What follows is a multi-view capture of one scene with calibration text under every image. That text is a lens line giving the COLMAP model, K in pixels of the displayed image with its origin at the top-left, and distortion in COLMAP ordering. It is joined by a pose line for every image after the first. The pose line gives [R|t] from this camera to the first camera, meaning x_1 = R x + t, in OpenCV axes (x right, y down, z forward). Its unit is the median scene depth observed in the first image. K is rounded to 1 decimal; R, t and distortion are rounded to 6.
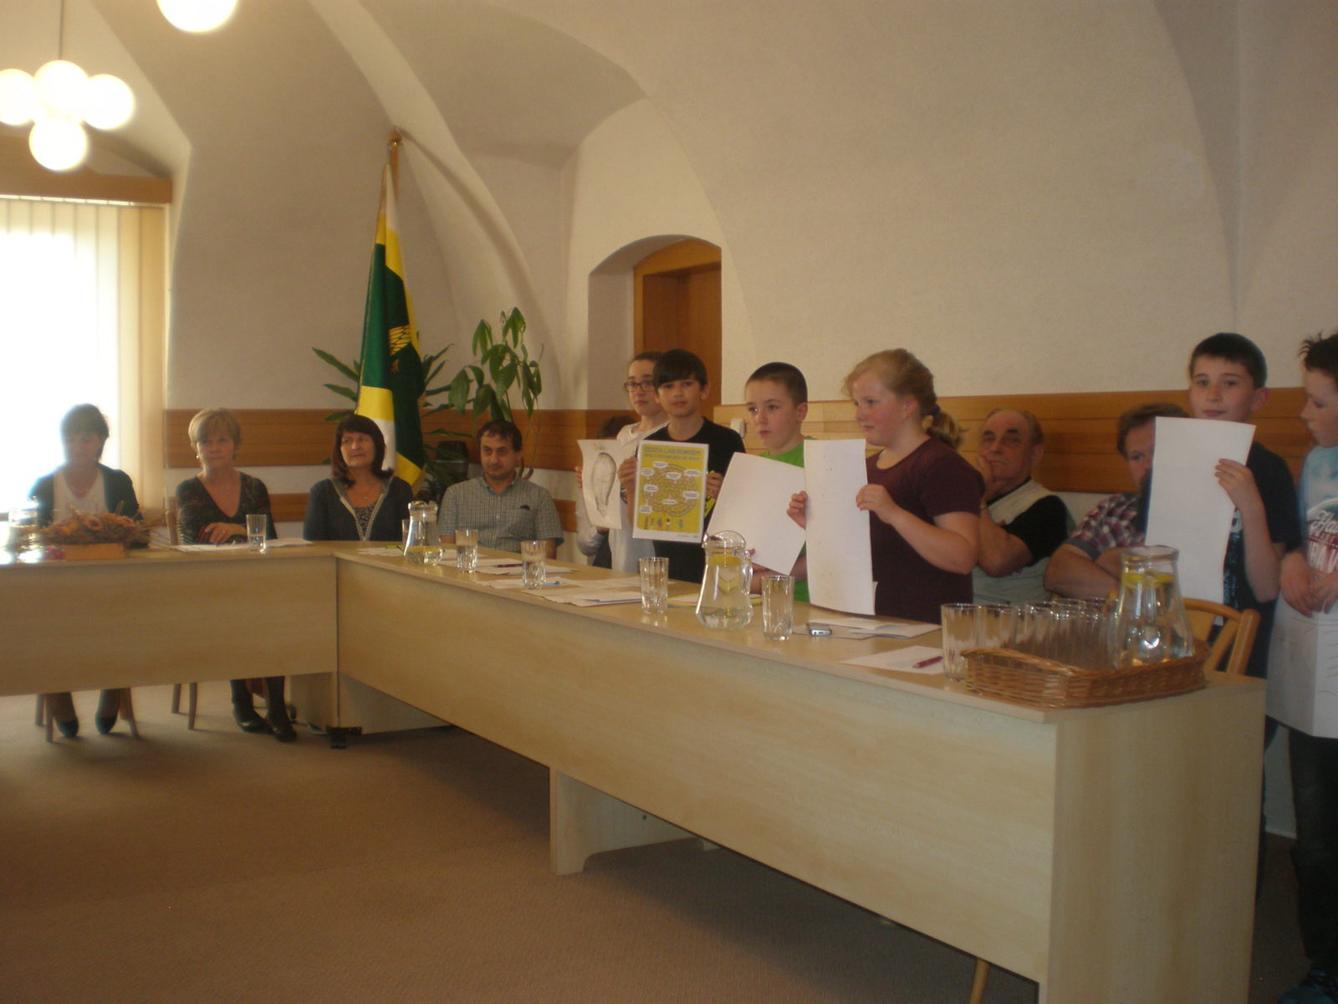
lens RADIAL K [[1412.3, 0, 669.0], [0, 1412.3, 502.0], [0, 0, 1]] dist [-0.102866, 0.006926]
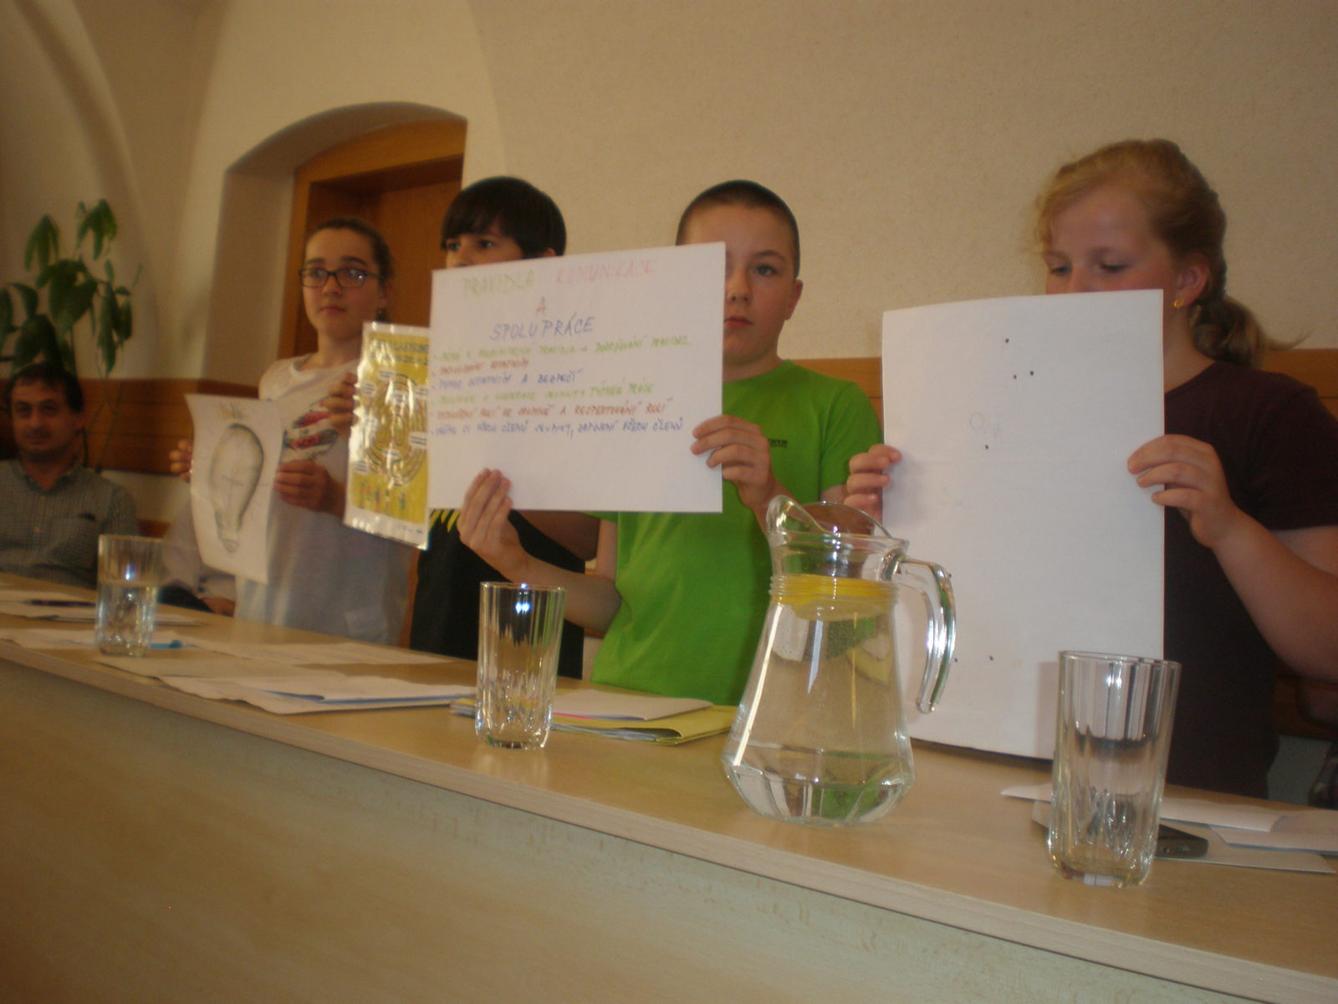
lens RADIAL K [[1405.4, 0, 669.0], [0, 1405.4, 502.0], [0, 0, 1]] dist [-0.041407, -0.262323]
pose [[0.953068, 0.083616, 0.290982, -0.036762], [-0.067440, 0.995591, -0.065202, 0.017601], [-0.295151, 0.042518, 0.954504, 0.354714]]
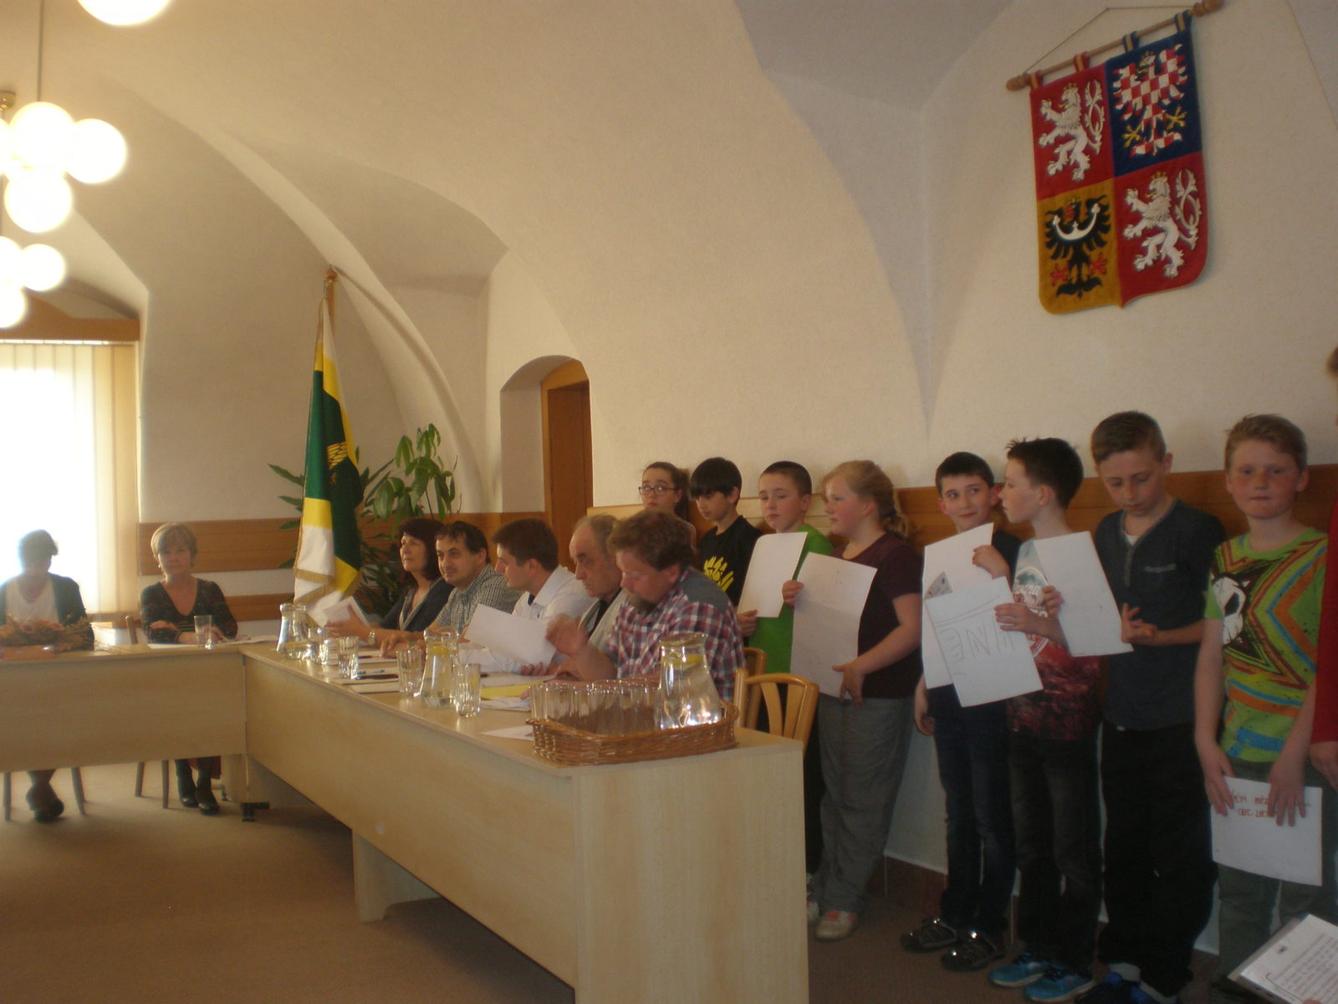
lens RADIAL K [[1412.3, 0, 669.0], [0, 1412.3, 502.0], [0, 0, 1]] dist [-0.102866, 0.006926]
pose [[0.996892, -0.032742, -0.071649, 0.158428], [0.028440, 0.997777, -0.060261, -0.003984], [0.073463, 0.058036, 0.995608, -0.093669]]
